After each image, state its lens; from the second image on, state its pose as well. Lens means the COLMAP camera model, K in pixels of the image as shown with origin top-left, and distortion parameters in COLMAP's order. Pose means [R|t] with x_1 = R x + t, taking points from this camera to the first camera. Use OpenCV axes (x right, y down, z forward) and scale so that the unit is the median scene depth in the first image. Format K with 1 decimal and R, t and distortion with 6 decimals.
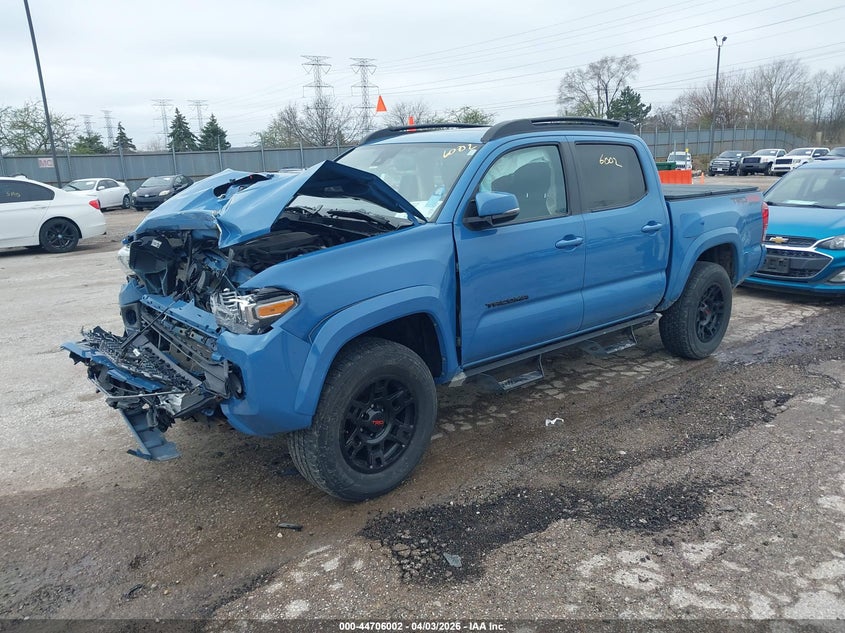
lens RADIAL K [[671.1, 0, 417.5], [0, 671.1, 317.3], [0, 0, 1]] dist [-0.016755, 0.003528]
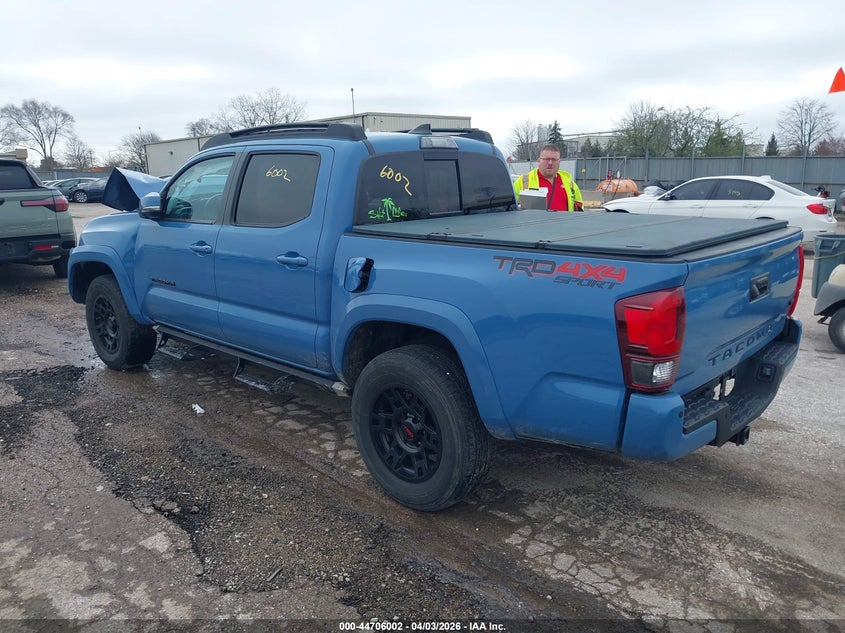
lens RADIAL K [[671.1, 0, 417.0], [0, 671.1, 317.5], [0, 0, 1]] dist [-0.016755, 0.003528]
pose [[0.098380, 0.229049, -0.968431, 1.162393], [-0.222438, 0.953591, 0.202942, -0.265279], [0.969970, 0.195450, 0.144764, 1.066418]]
